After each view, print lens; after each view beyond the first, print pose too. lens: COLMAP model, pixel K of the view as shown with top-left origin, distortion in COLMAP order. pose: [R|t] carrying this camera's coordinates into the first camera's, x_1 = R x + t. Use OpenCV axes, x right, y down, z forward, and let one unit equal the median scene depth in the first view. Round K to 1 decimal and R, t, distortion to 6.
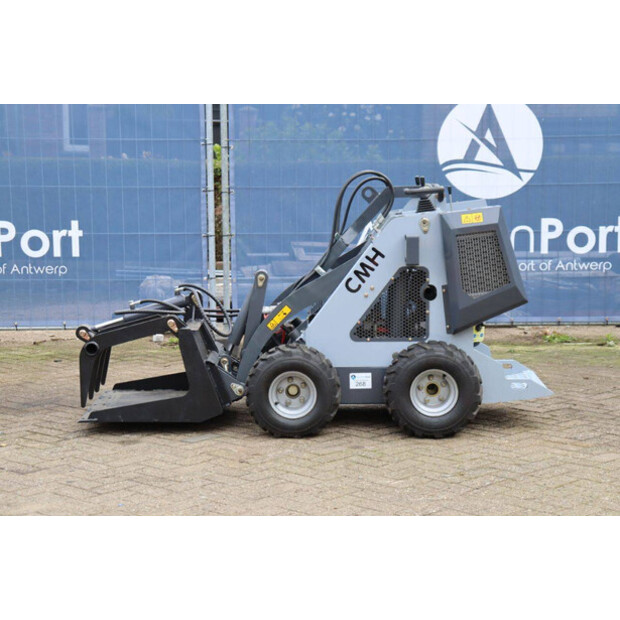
lens RADIAL K [[1461.5, 0, 310.0], [0, 1461.5, 310.0], [0, 0, 1]] dist [0.510507, -0.092694]
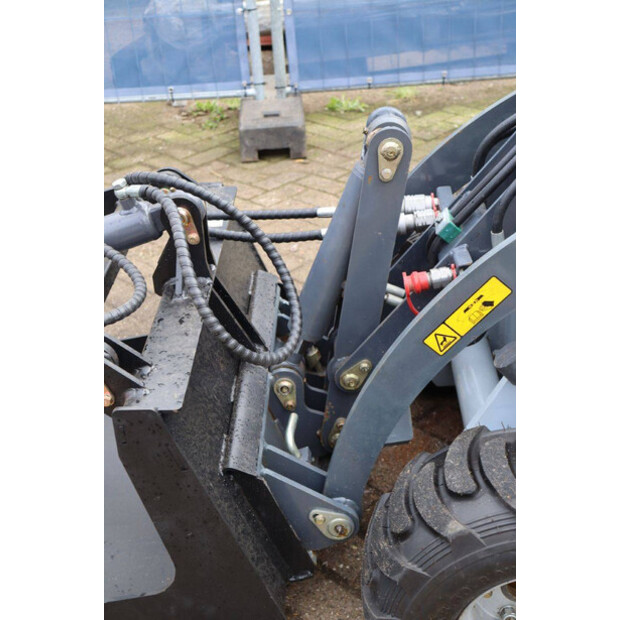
lens RADIAL K [[904.9, 0, 310.0], [0, 904.9, 310.0], [0, 0, 1]] dist [0.097176, 0.026925]
pose [[0.998531, -0.036933, -0.039656, -0.044716], [0.049181, 0.924923, 0.376961, -0.064435], [0.022756, -0.378357, 0.925380, 0.836915]]
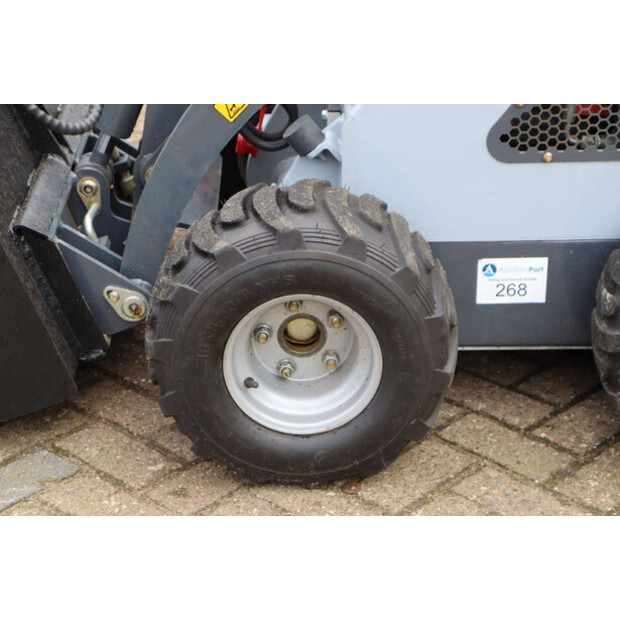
lens RADIAL K [[1461.5, 0, 310.0], [0, 1461.5, 310.0], [0, 0, 1]] dist [0.510507, -0.092694]
pose [[0.999686, -0.003581, 0.024797, -0.017284], [-0.004666, 0.945810, 0.324687, -0.049571], [-0.024616, -0.324701, 0.945496, 0.696136]]
